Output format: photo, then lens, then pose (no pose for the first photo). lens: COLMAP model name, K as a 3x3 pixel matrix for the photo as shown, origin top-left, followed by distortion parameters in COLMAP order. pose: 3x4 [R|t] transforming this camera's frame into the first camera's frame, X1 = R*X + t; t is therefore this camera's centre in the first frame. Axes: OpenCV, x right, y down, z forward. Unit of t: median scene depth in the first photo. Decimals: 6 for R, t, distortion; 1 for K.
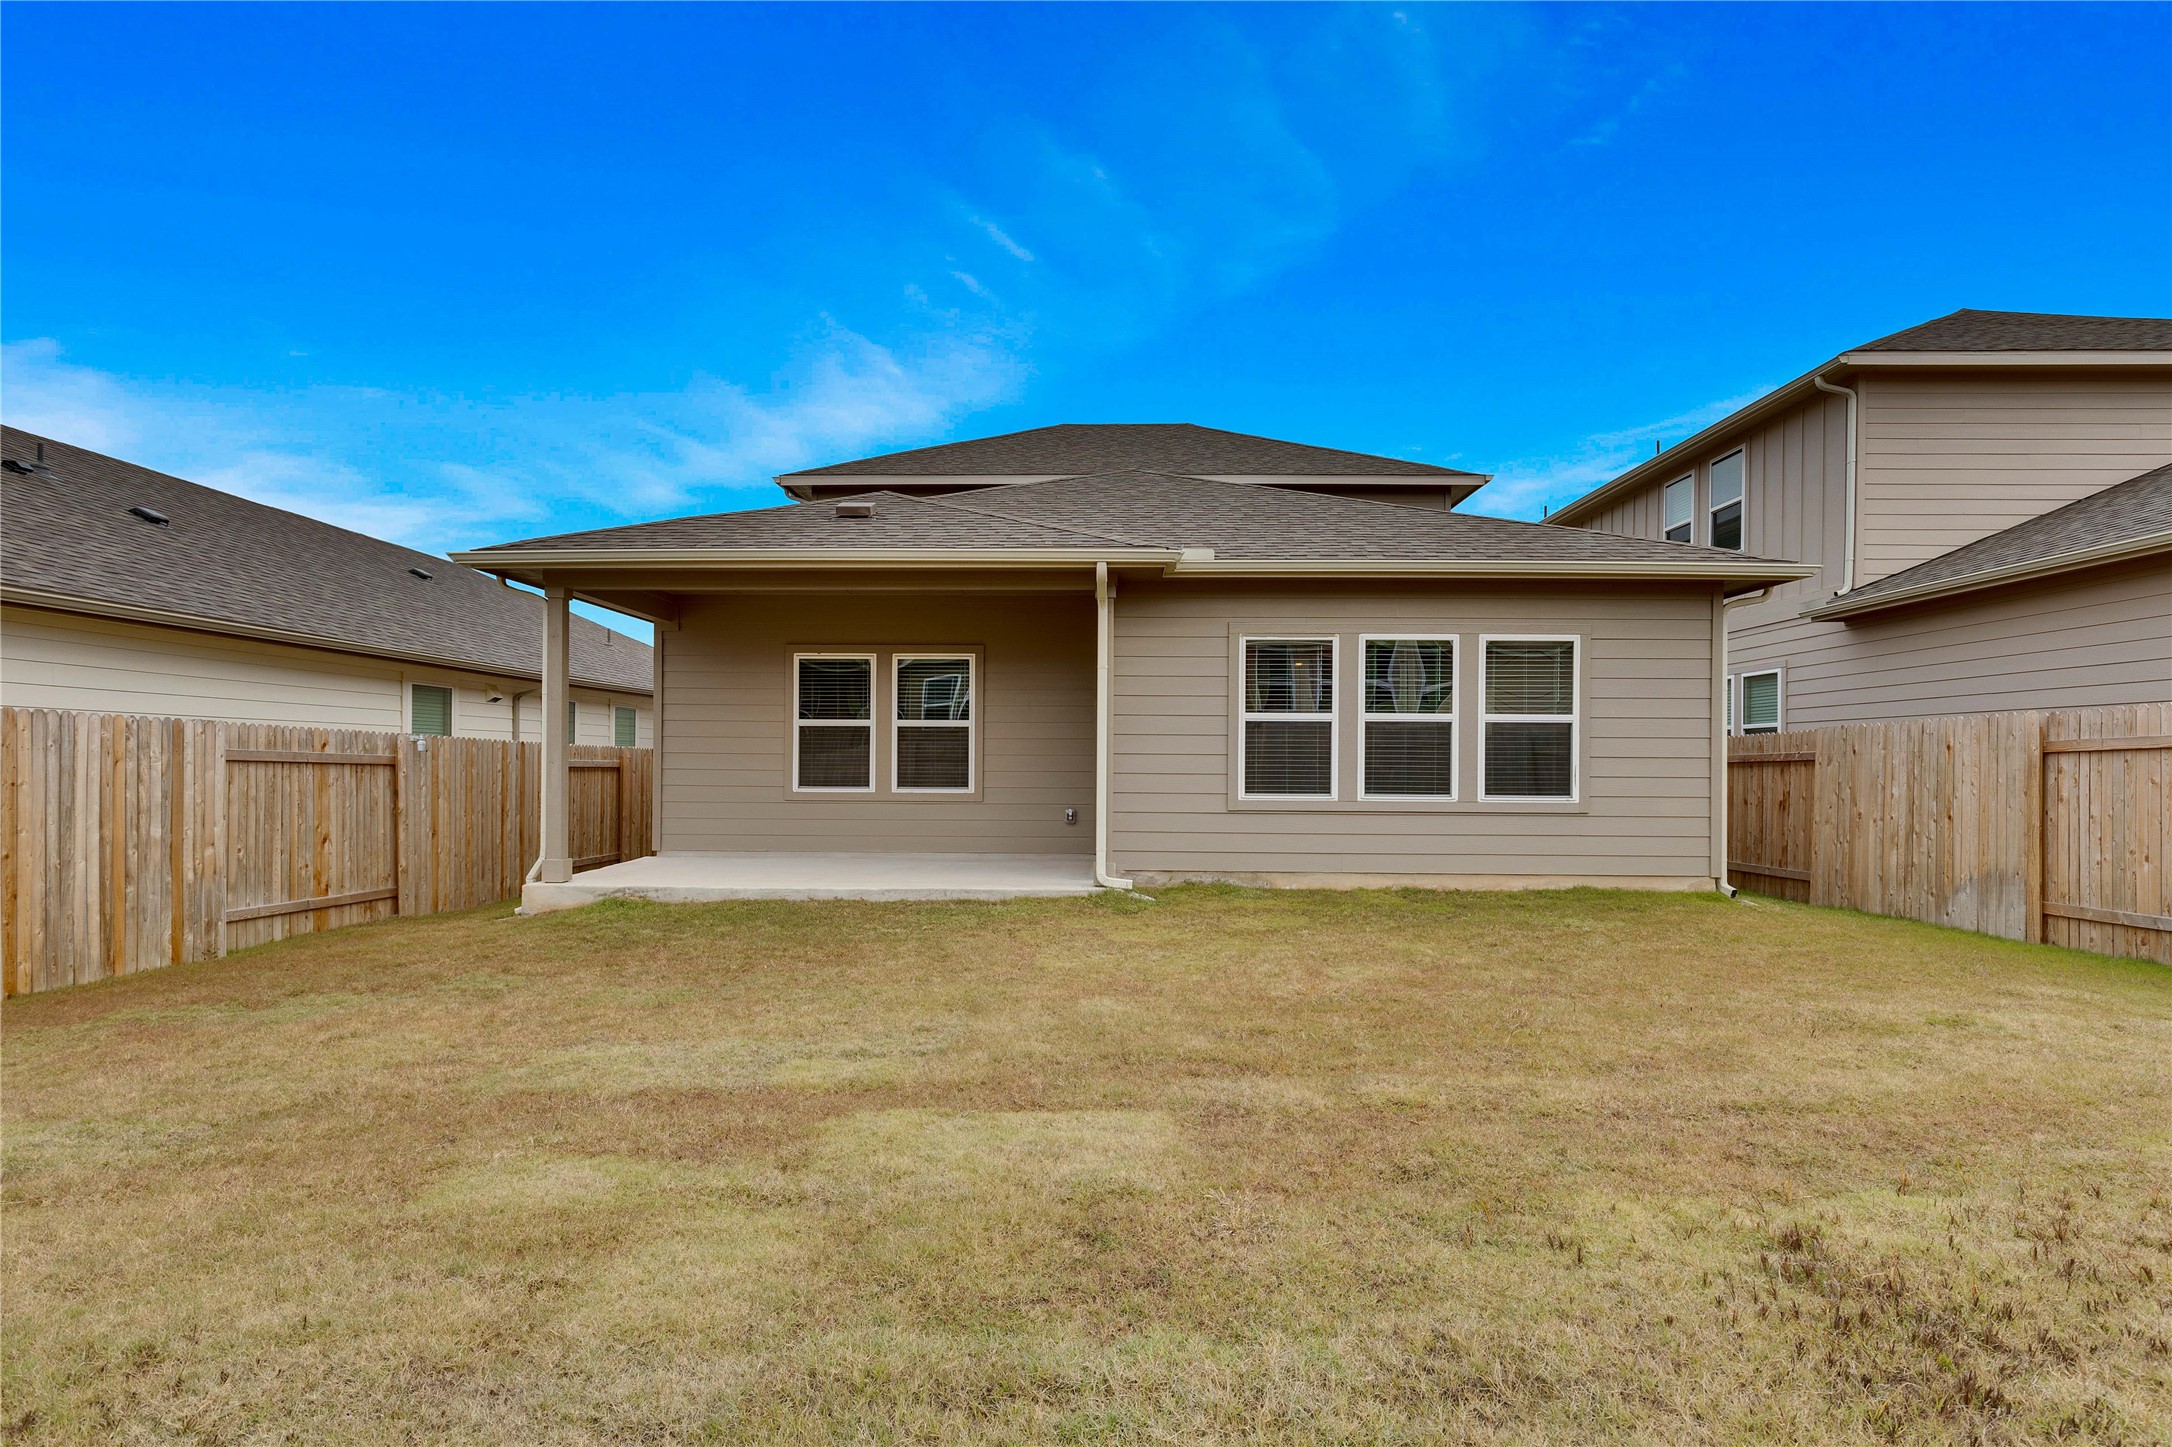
lens RADIAL K [[1012.6, 0, 1087.8], [0, 1012.6, 736.0], [0, 0, 1]] dist [-0.002493, -0.000505]
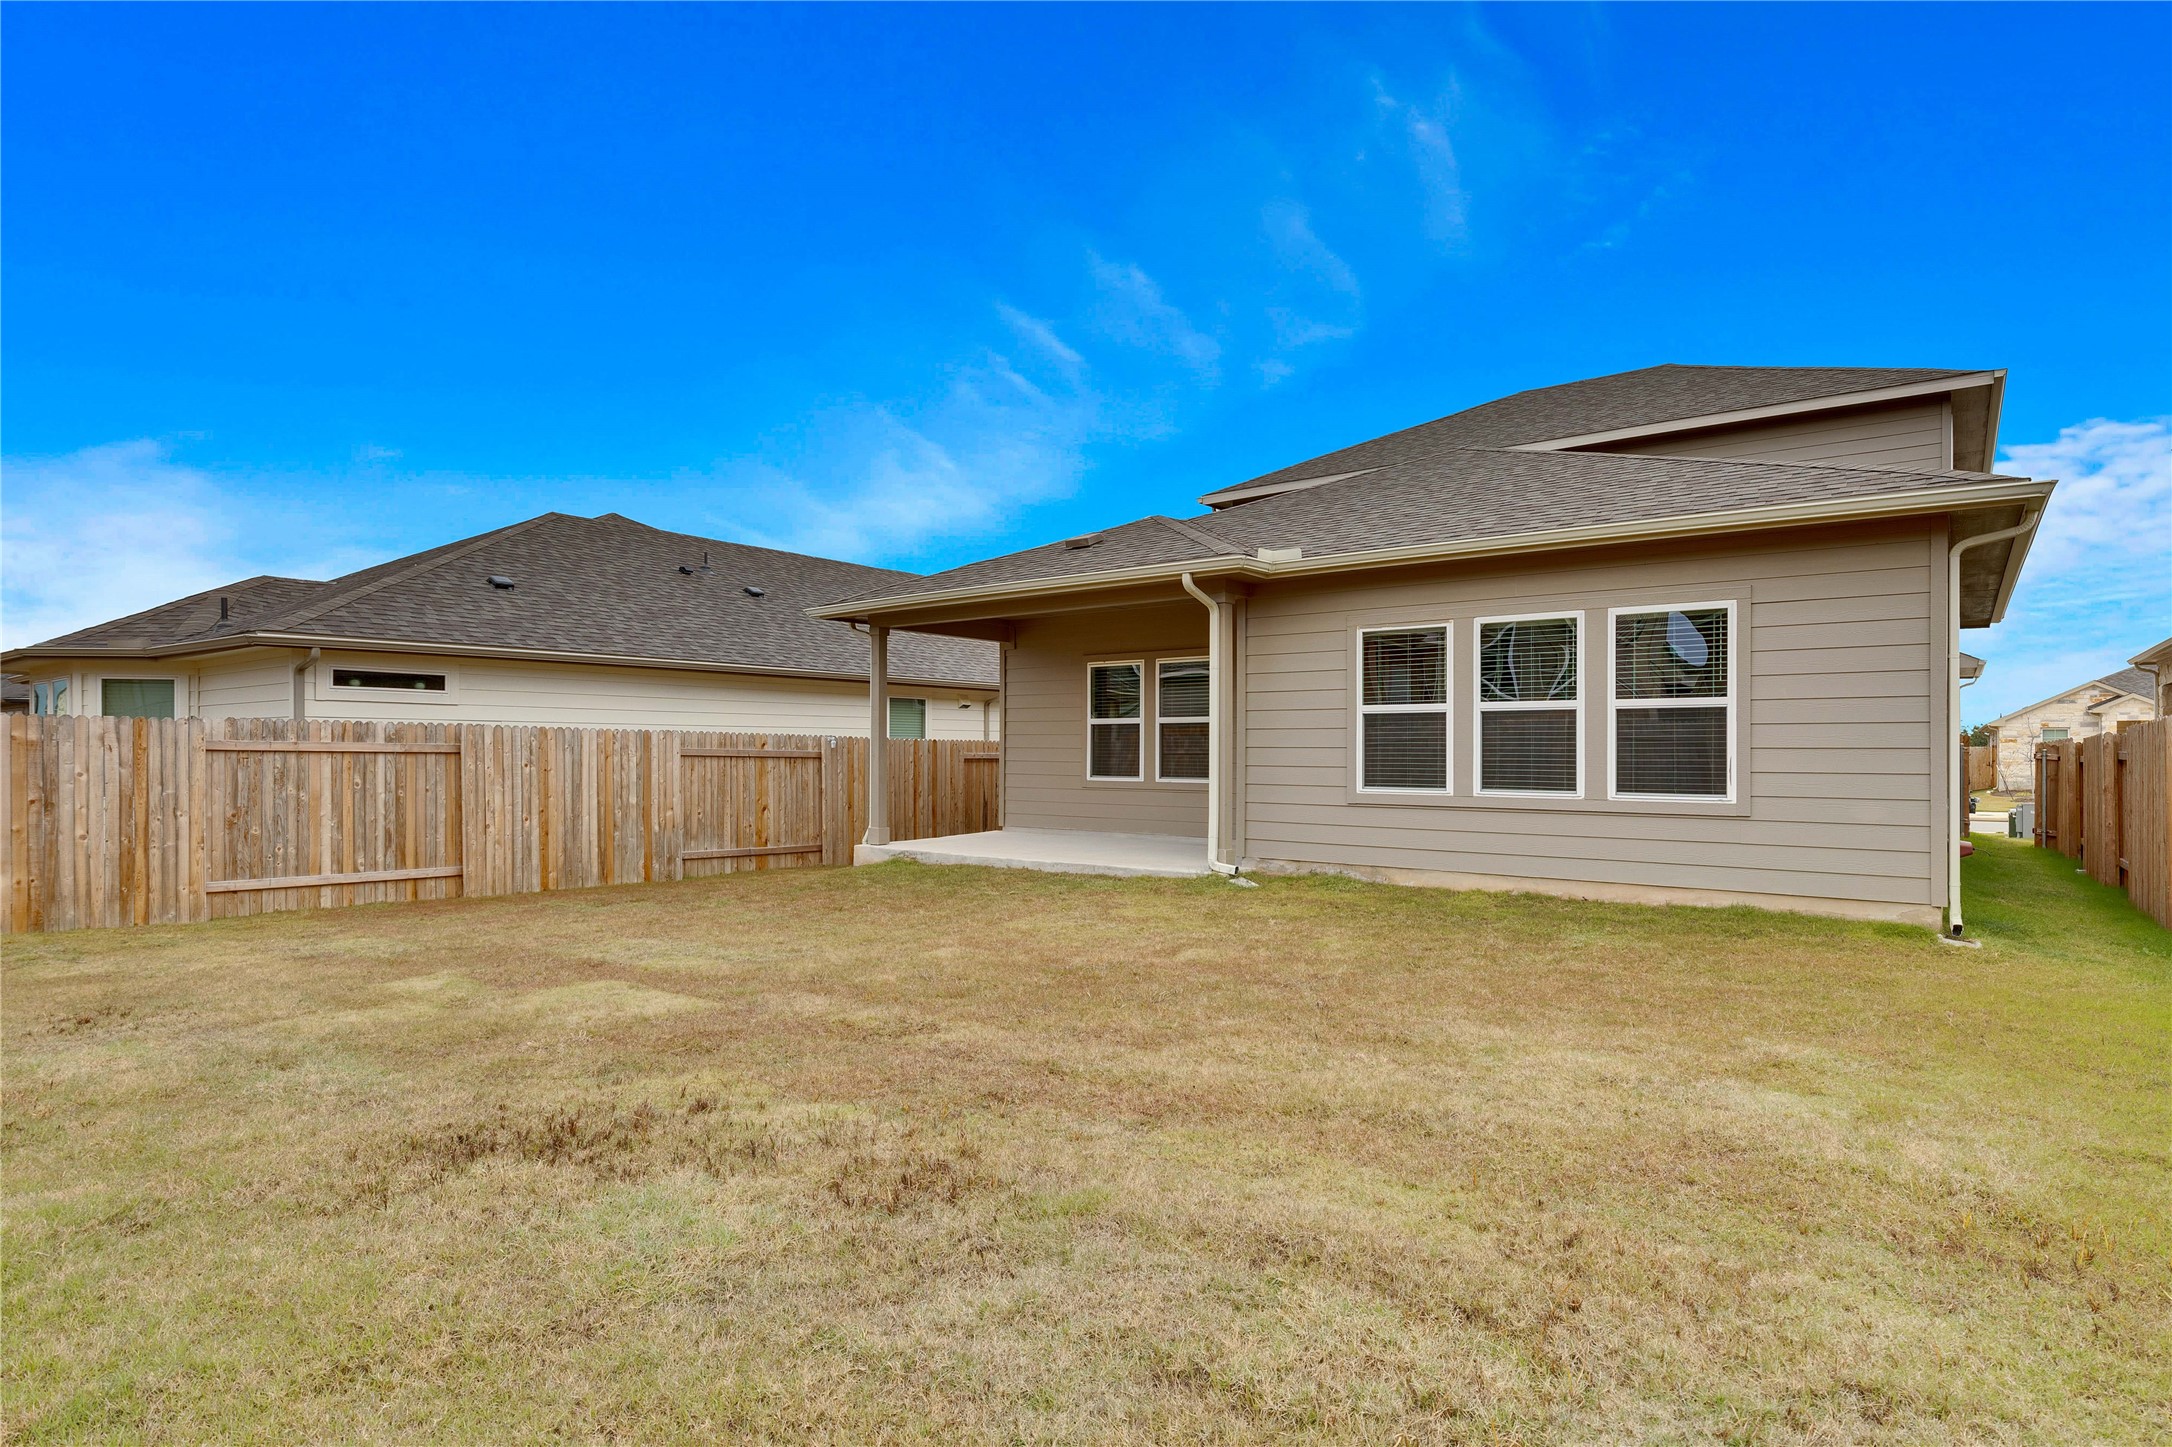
lens RADIAL K [[1012.6, 0, 1128.0], [0, 1012.6, 712.8], [0, 0, 1]] dist [-0.002493, -0.000505]
pose [[0.843131, -0.024414, -0.537154, 0.504111], [0.017002, 0.999680, -0.018749, -0.000960], [0.537440, 0.006675, 0.843276, 0.037858]]
